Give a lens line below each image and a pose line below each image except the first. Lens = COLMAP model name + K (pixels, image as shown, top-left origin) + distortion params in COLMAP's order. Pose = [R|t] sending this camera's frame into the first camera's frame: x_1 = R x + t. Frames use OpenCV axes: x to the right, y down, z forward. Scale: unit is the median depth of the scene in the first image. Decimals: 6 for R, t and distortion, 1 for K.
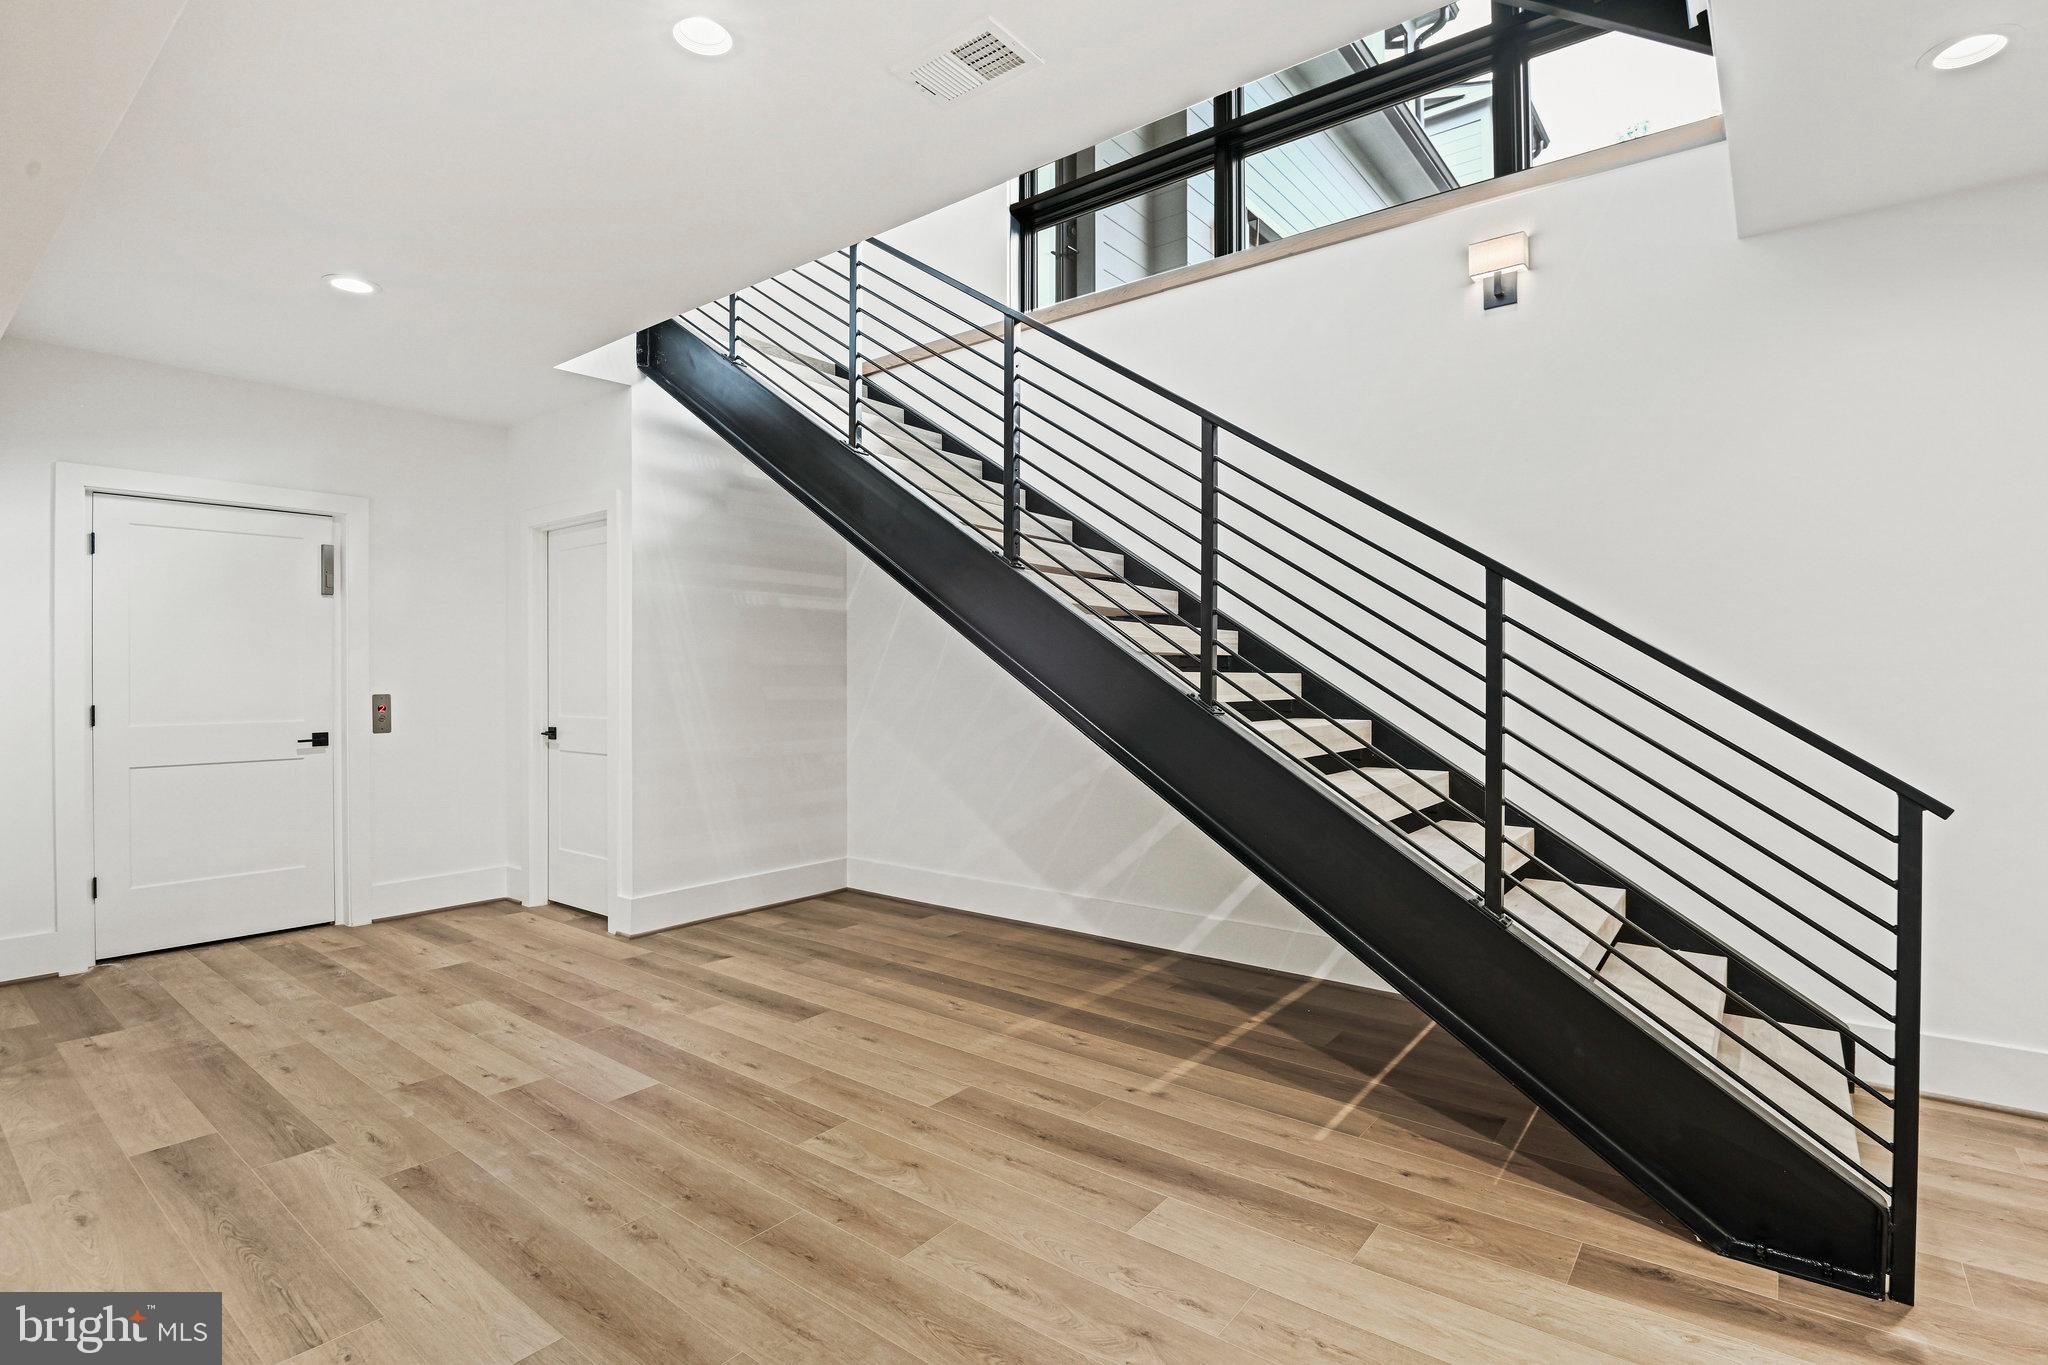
lens RADIAL K [[975.6, 0, 1017.6], [0, 975.6, 679.2], [0, 0, 1]] dist [-0.000225, -0.000252]
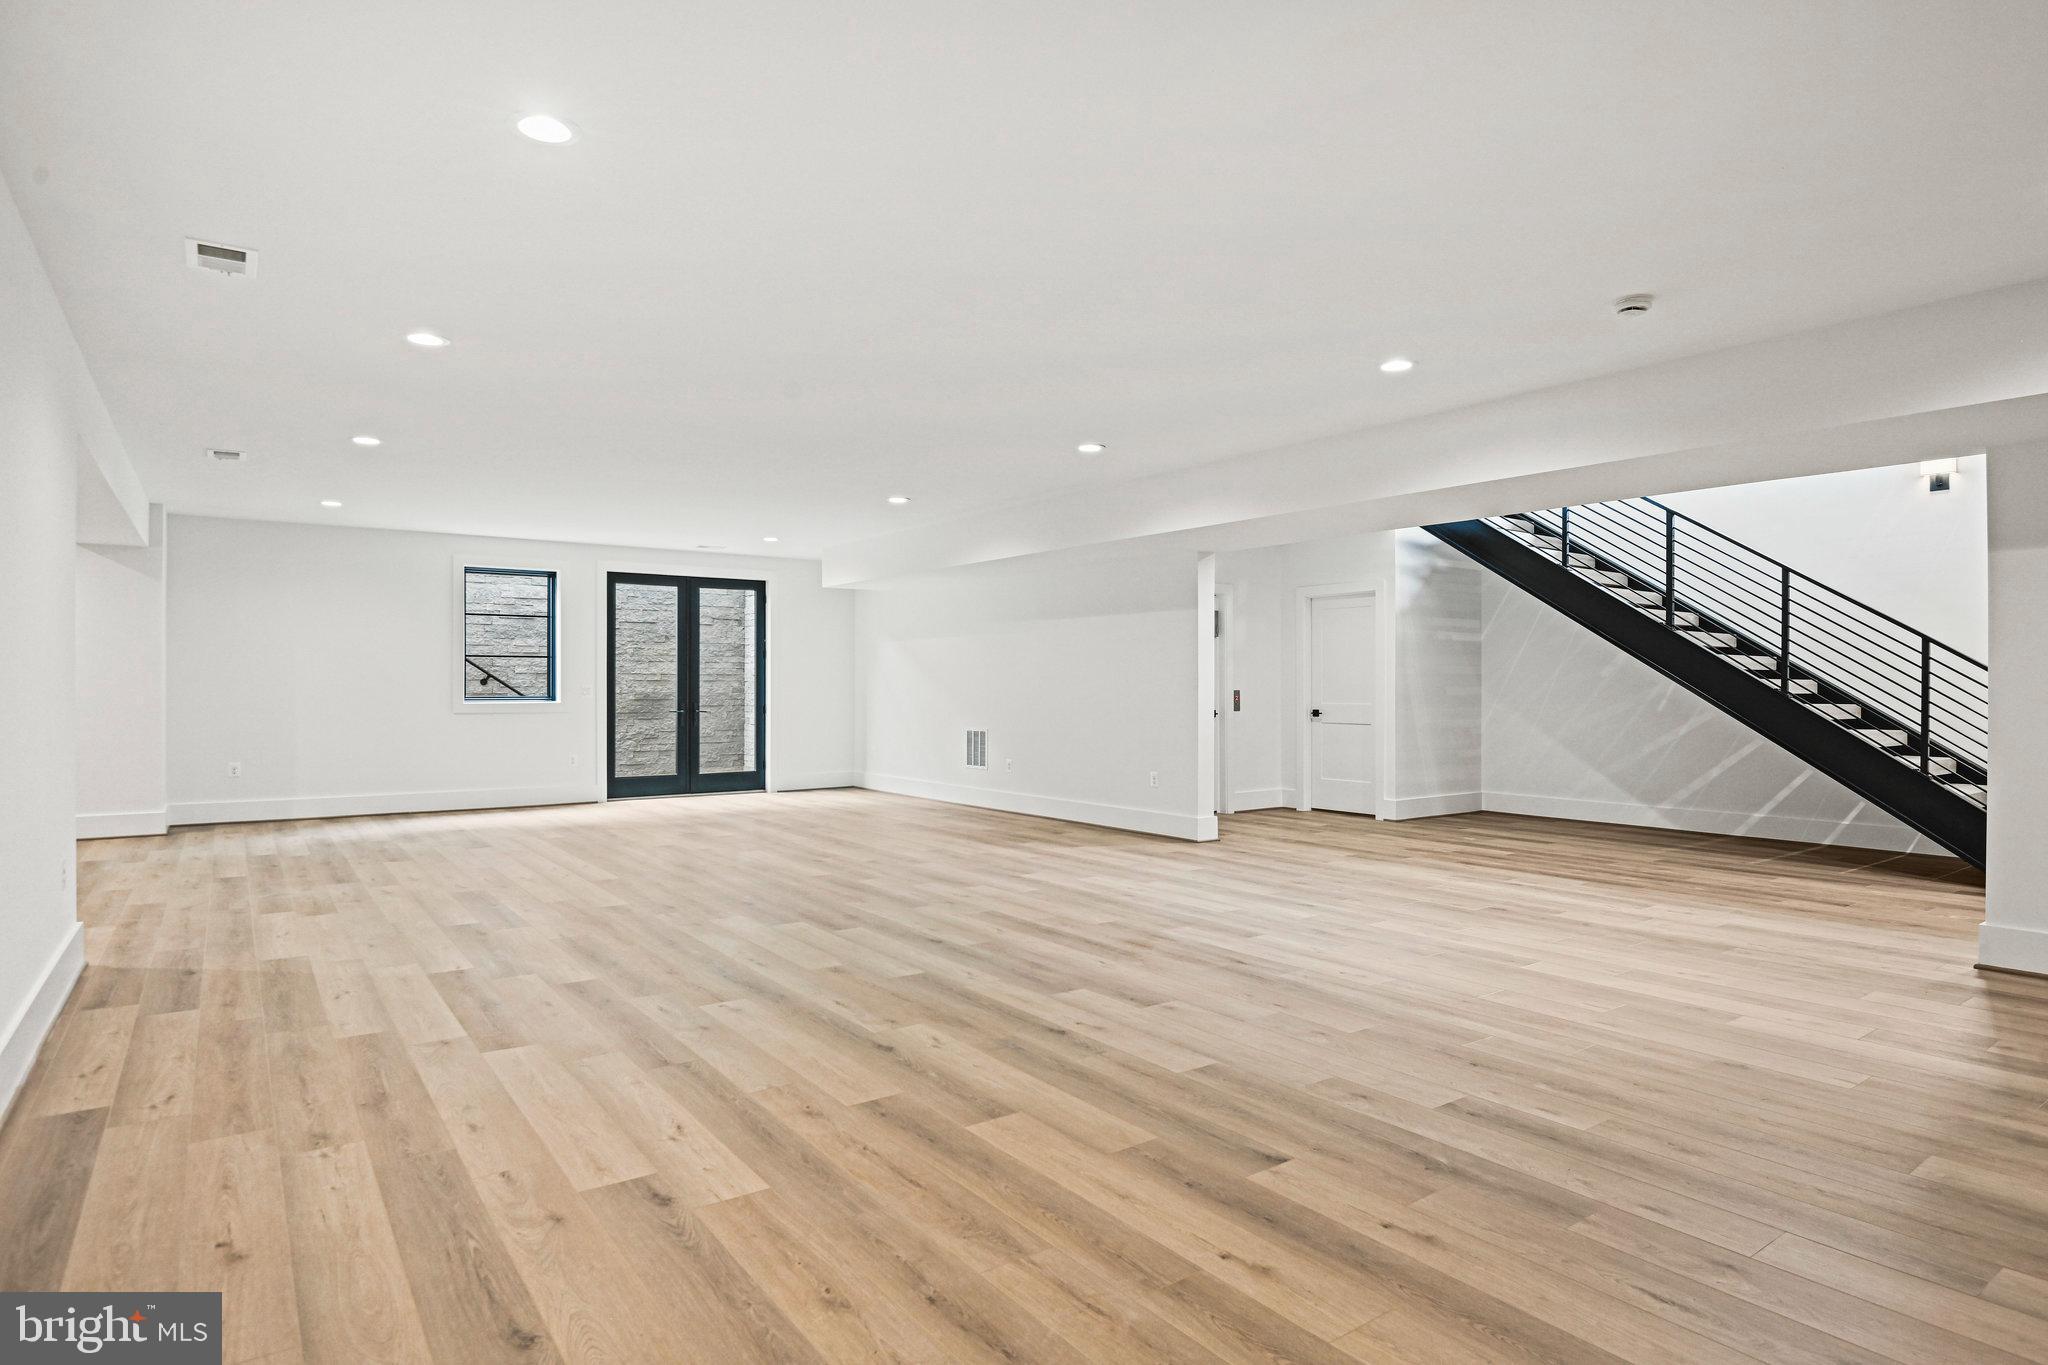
lens RADIAL K [[1109.2, 0, 1032.9], [0, 1109.2, 683.5], [0, 0, 1]] dist [-0.006421, -0.001292]
pose [[0.965142, 0.005530, -0.261670, -0.497531], [-0.006818, 0.999969, -0.004013, 0.015473], [0.261639, 0.005657, 0.965149, -1.180870]]
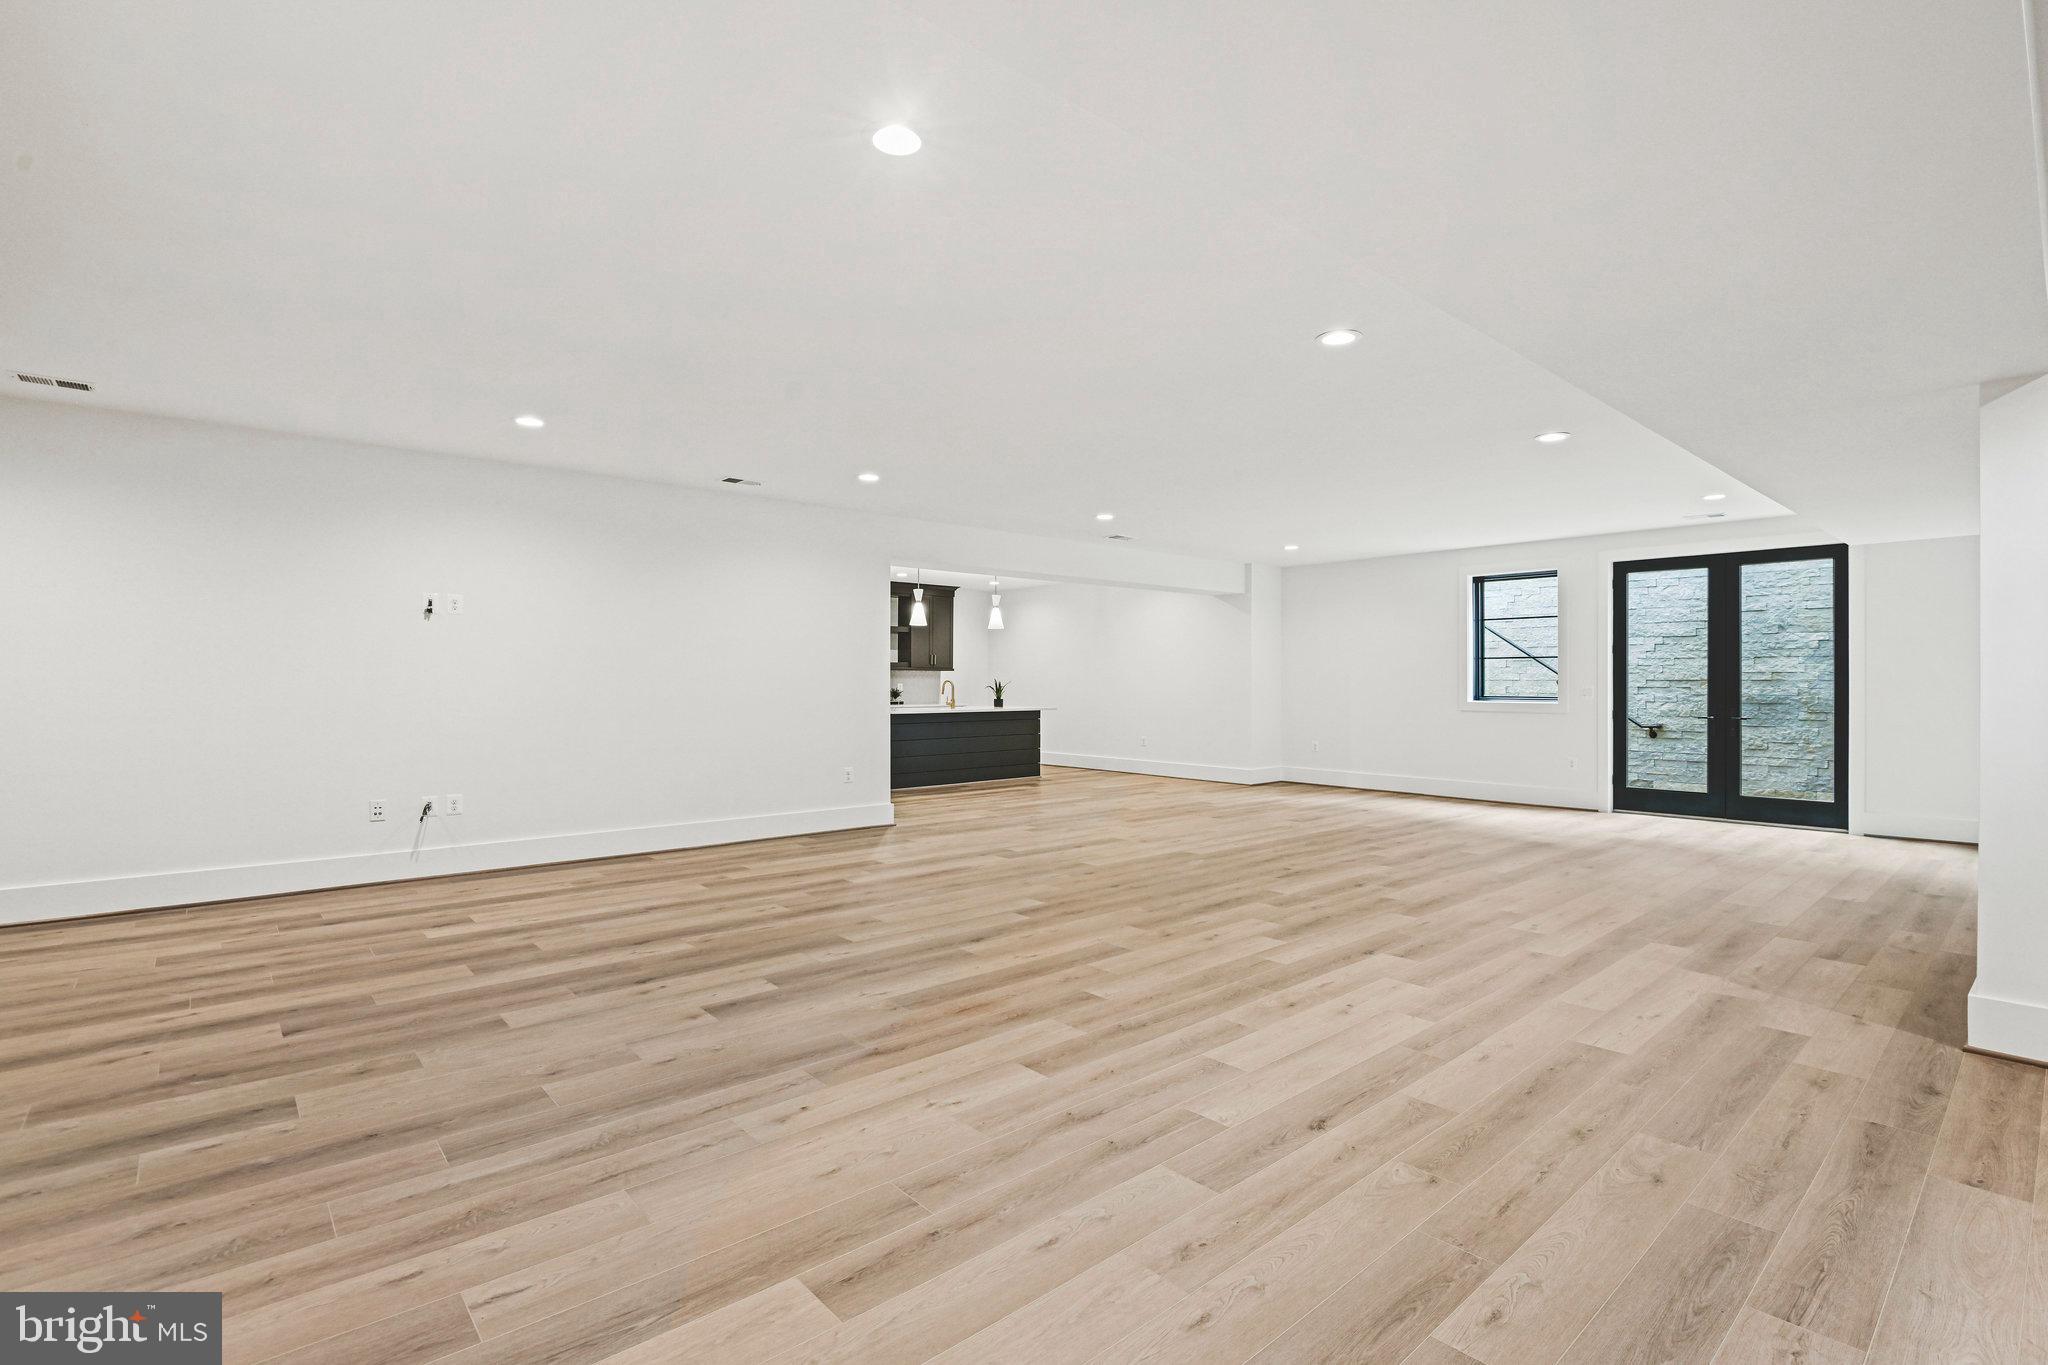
lens RADIAL K [[952.3, 0, 1023.0], [0, 952.3, 681.9], [0, 0, 1]] dist [-0.015316, -0.000402]
pose [[-0.179585, 0.006611, -0.983720, 0.743675], [-0.004922, 0.999959, 0.007619, -0.020068], [0.983730, 0.006210, -0.179545, 1.631487]]
